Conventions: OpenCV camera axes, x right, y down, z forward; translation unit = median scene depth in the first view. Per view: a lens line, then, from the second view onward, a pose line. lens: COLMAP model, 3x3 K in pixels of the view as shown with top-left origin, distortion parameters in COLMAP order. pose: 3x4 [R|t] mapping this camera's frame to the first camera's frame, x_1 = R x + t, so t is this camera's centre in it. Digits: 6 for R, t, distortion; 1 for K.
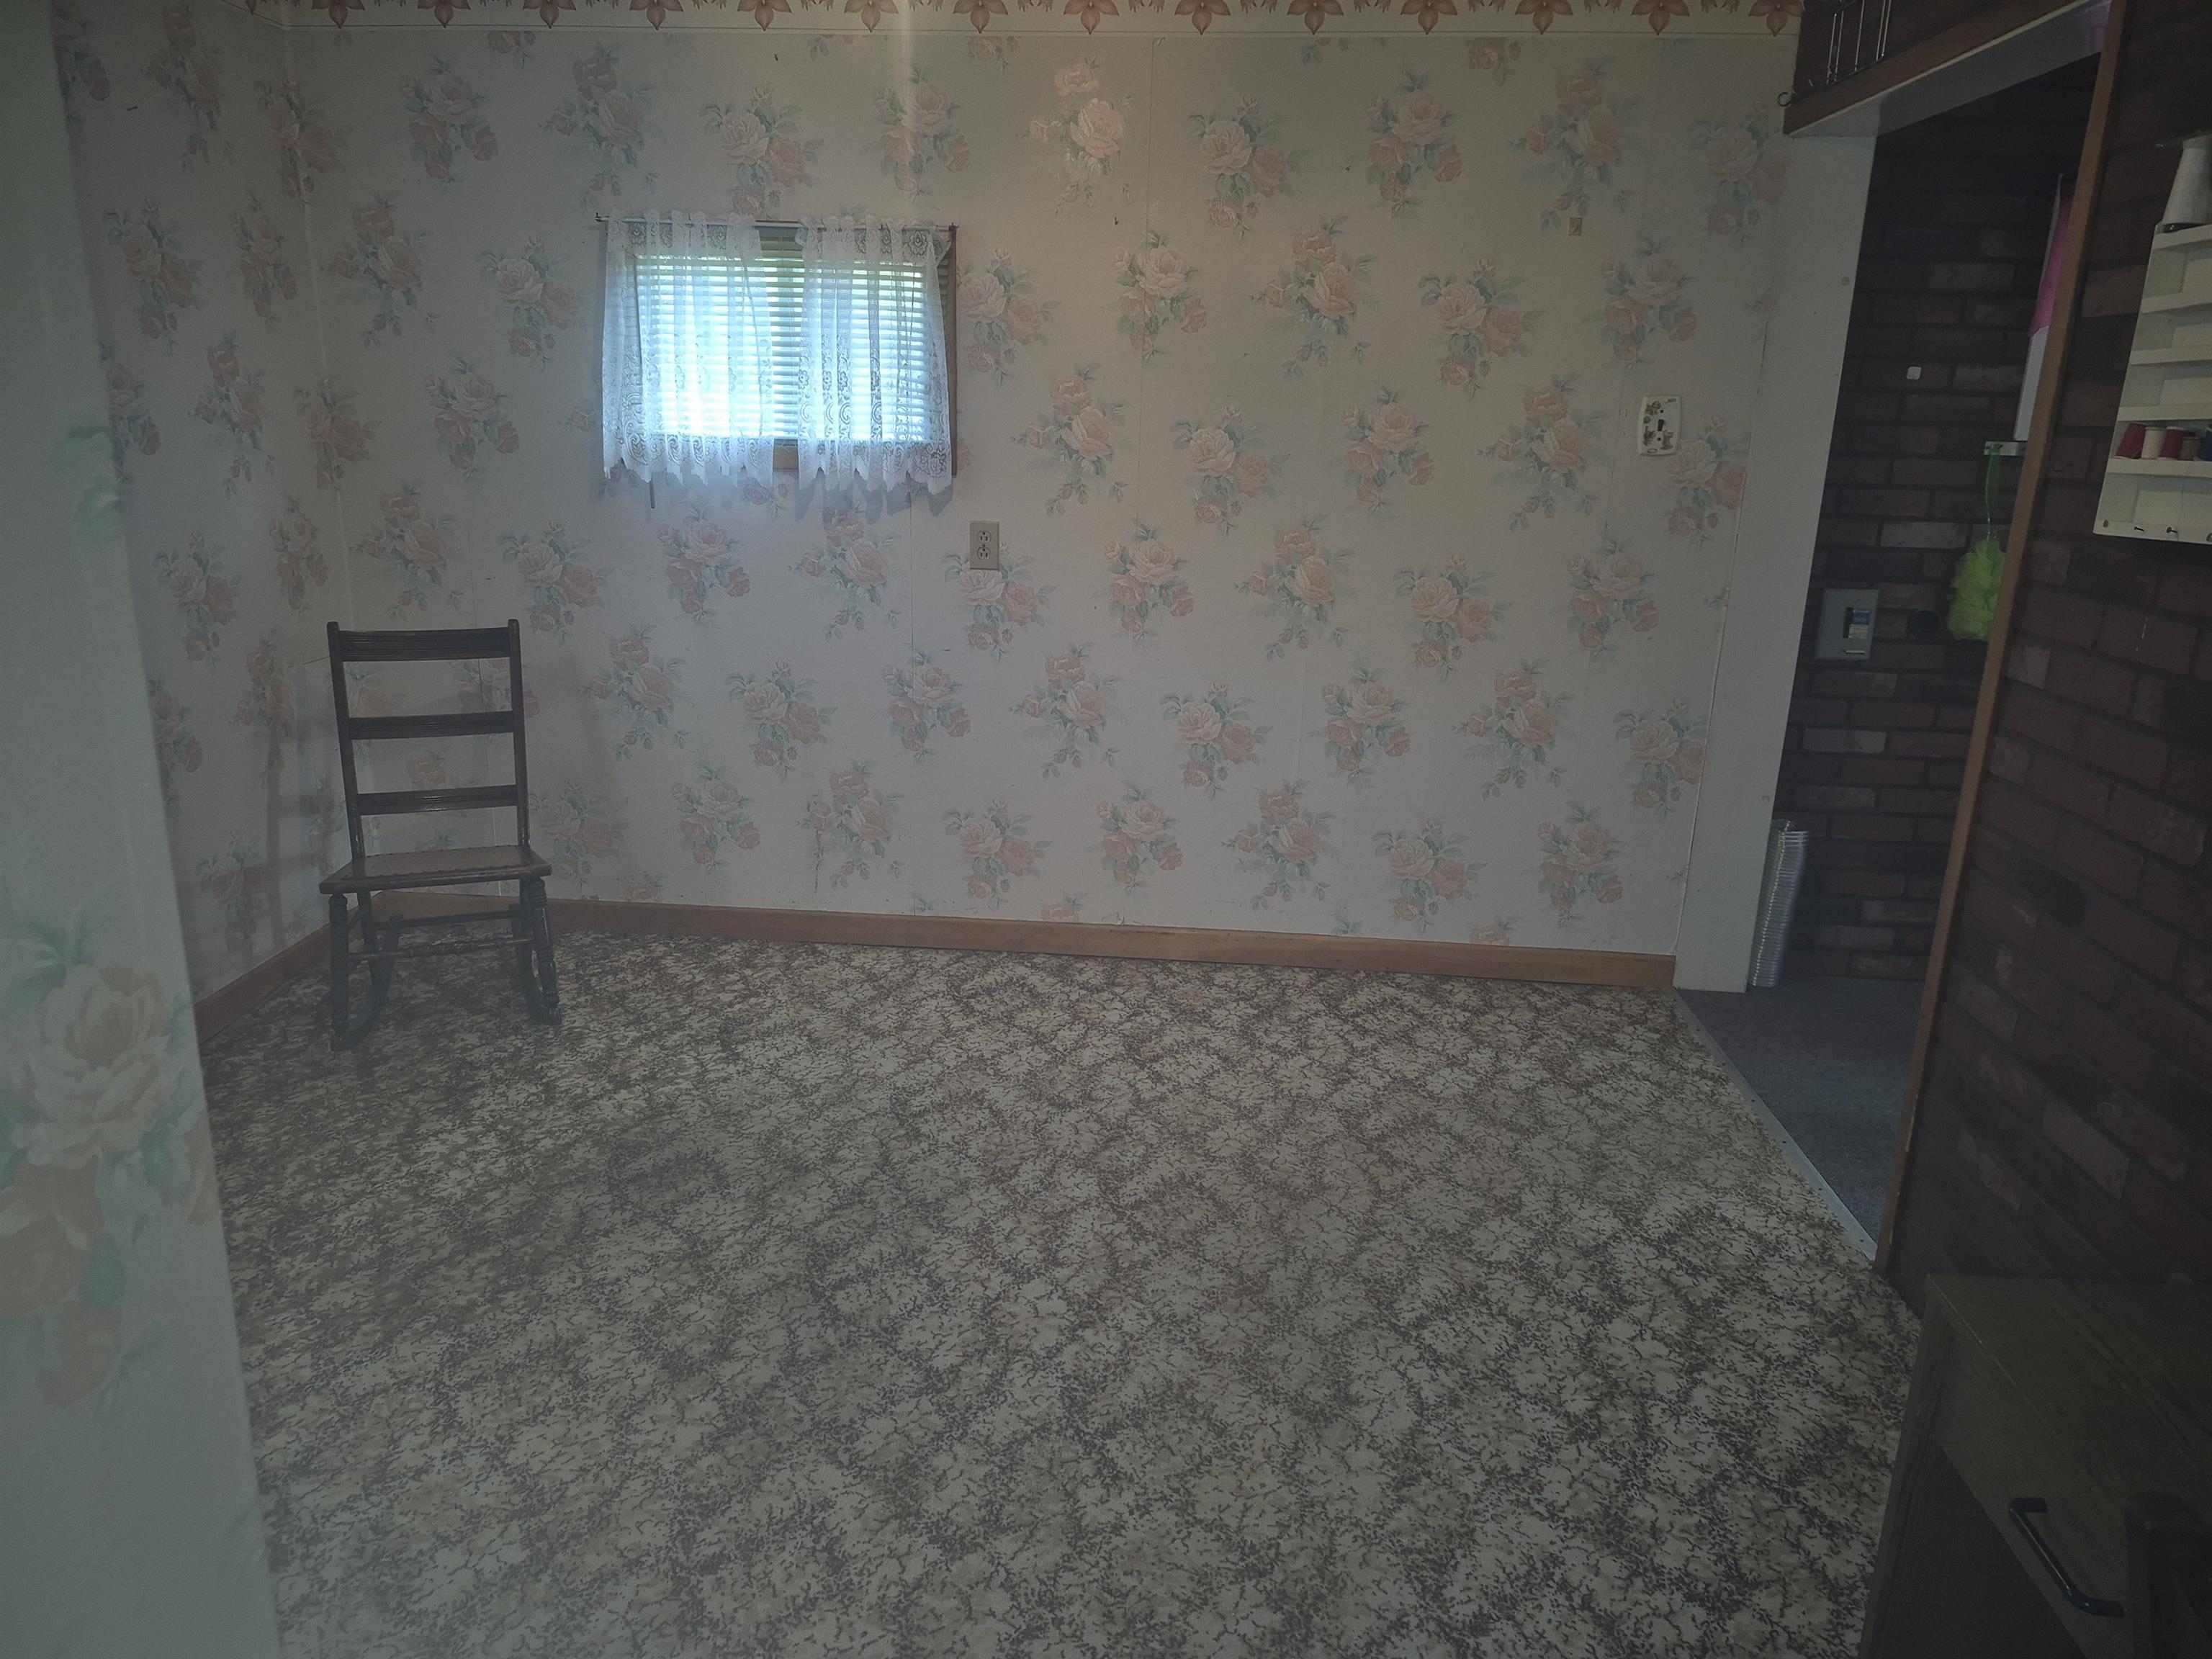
lens RADIAL K [[1537.8, 0, 1092.8], [0, 1537.8, 830.0], [0, 0, 1]] dist [0.091393, -0.095949]
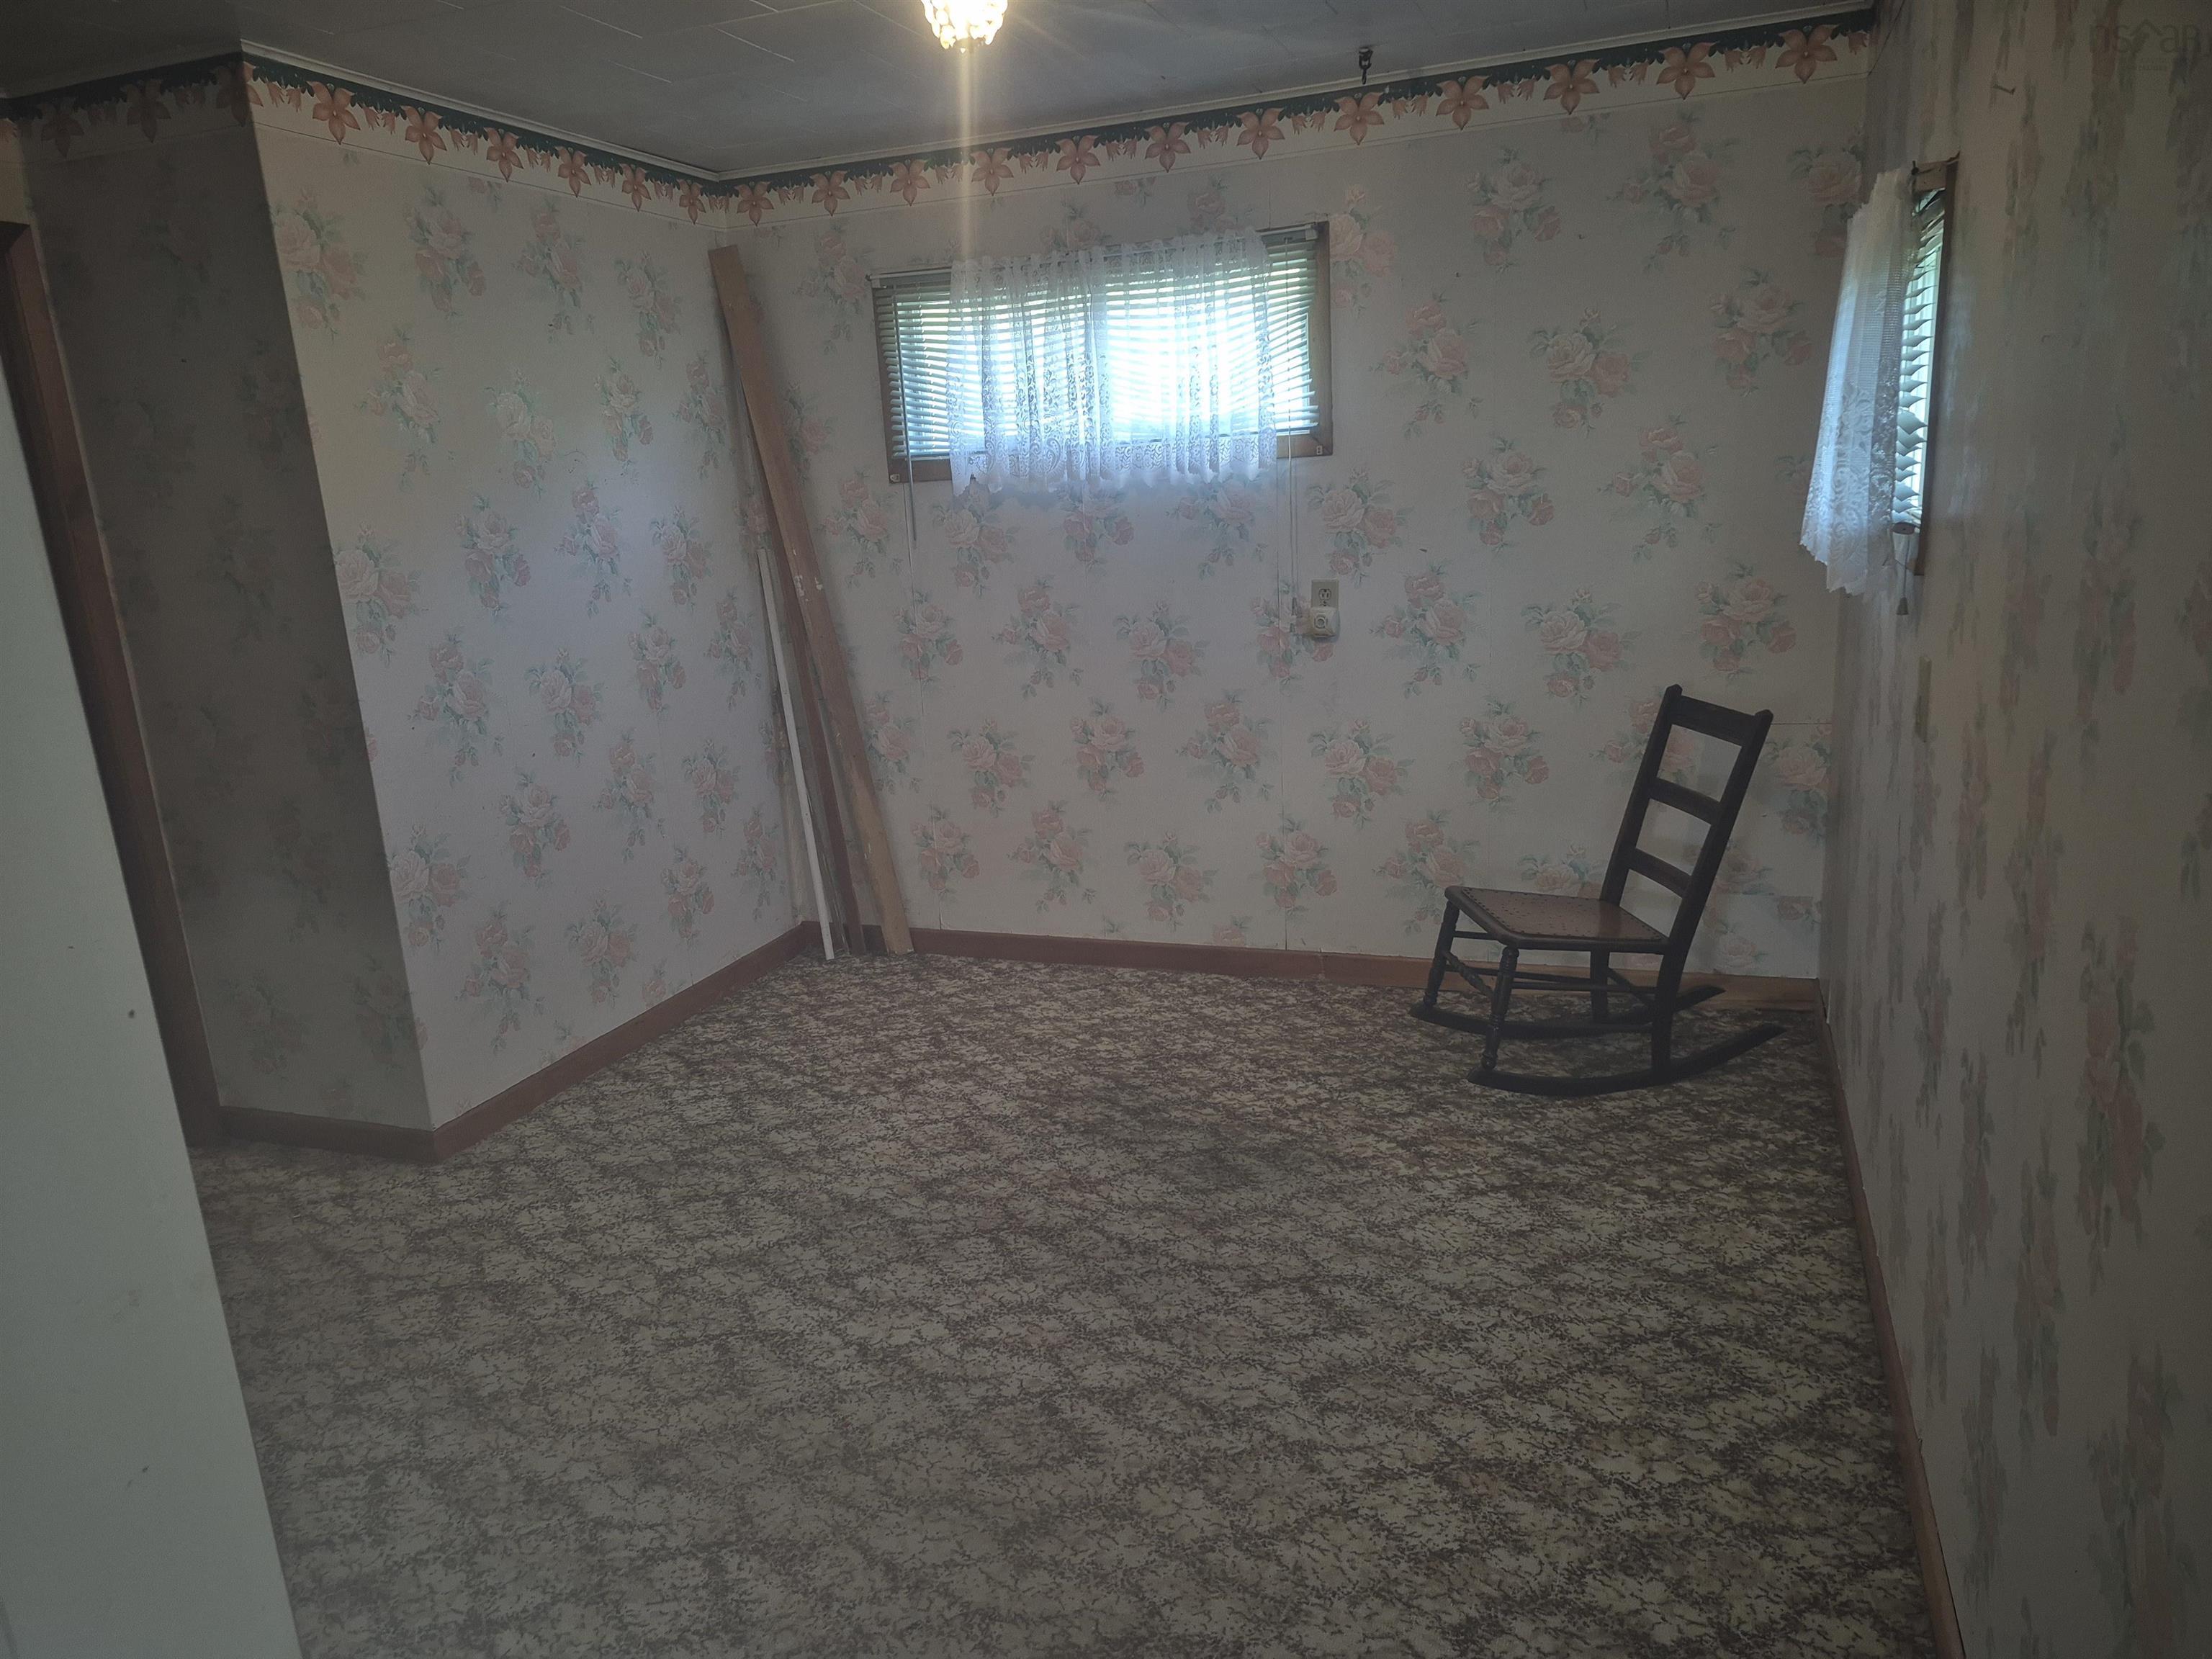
lens RADIAL K [[1537.8, 0, 1101.8], [0, 1537.8, 844.0], [0, 0, 1]] dist [0.091393, -0.095949]
pose [[-0.287091, 0.227590, -0.930474, 0.643517], [-0.207497, 0.933526, 0.292358, -0.270339], [0.935160, 0.277004, -0.220783, 0.941294]]
